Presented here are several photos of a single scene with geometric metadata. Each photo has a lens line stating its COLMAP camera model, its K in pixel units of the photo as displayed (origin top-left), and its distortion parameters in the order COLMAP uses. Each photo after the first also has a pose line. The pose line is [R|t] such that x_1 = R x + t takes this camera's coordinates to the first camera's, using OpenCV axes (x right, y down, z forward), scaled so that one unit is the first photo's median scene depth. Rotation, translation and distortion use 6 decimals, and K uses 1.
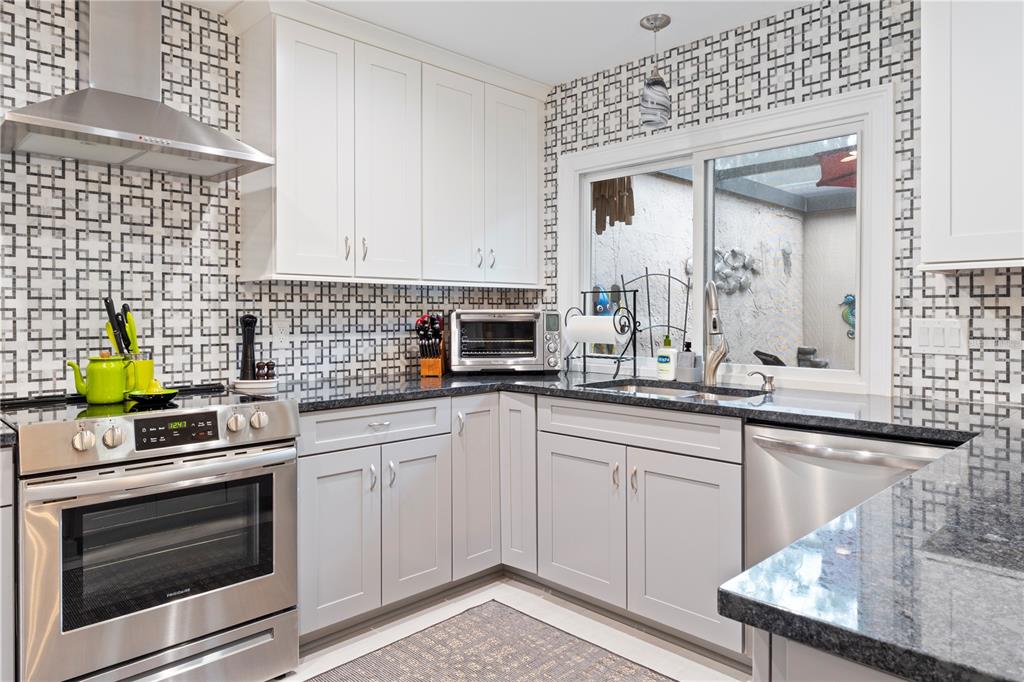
lens RADIAL K [[659.6, 0, 513.3], [0, 659.6, 325.5], [0, 0, 1]] dist [-0.001337, -0.001979]
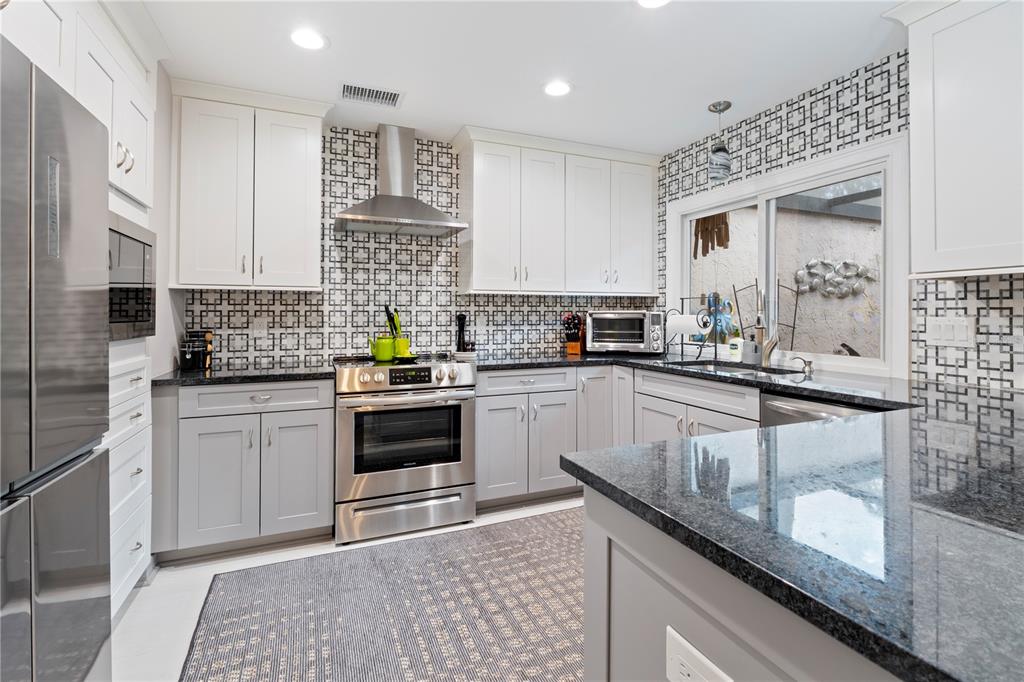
lens RADIAL K [[470.1, 0, 516.3], [0, 470.1, 316.3], [0, 0, 1]] dist [-0.006974, -0.000891]
pose [[0.928858, 0.002314, -0.370430, 0.195167], [-0.007254, 0.999902, -0.011944, 0.003332], [0.370366, 0.013781, 0.928784, -0.091122]]
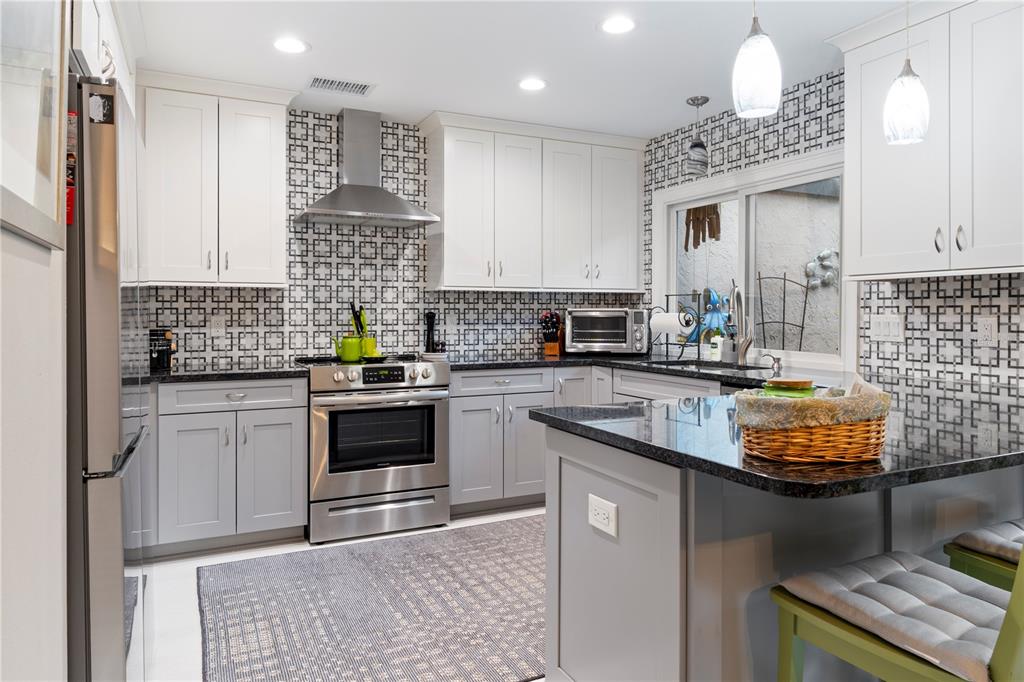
lens RADIAL K [[659.6, 0, 516.6], [0, 659.6, 324.4], [0, 0, 1]] dist [-0.001337, -0.001979]
pose [[0.947132, 0.006635, -0.320775, 0.320555], [-0.006382, 0.999978, 0.001839, 0.010046], [0.320780, 0.000305, 0.947154, -0.460825]]
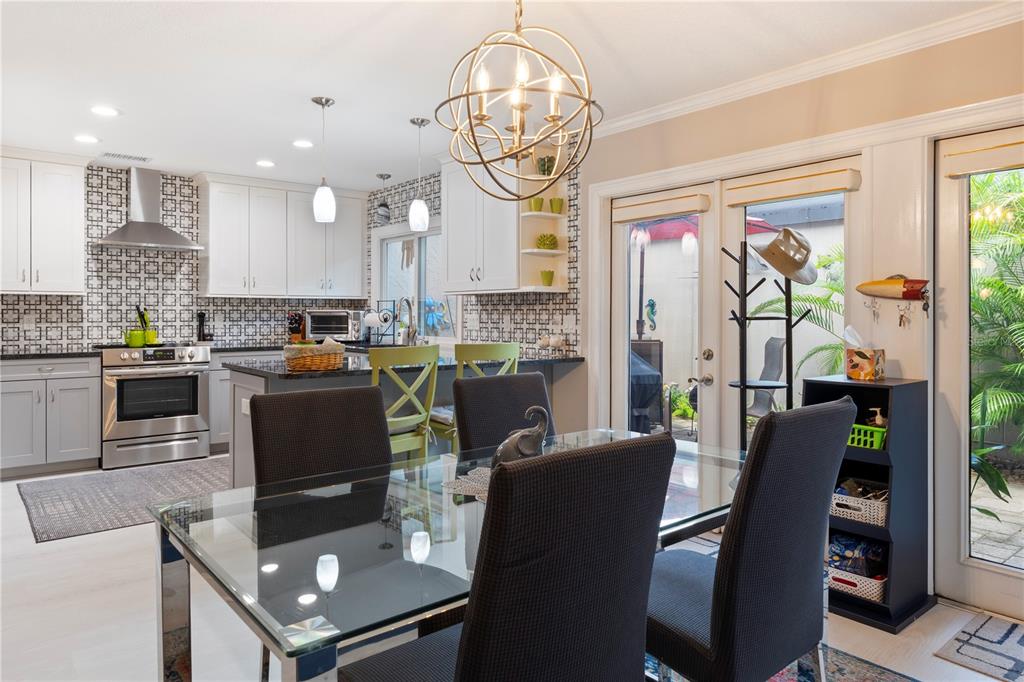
lens RADIAL K [[659.6, 0, 516.1], [0, 659.6, 323.4], [0, 0, 1]] dist [-0.001337, -0.001979]
pose [[0.995964, 0.003930, -0.089670, 0.892755], [-0.004072, 0.999991, -0.001405, 0.021035], [0.089664, 0.001764, 0.995971, -1.167354]]
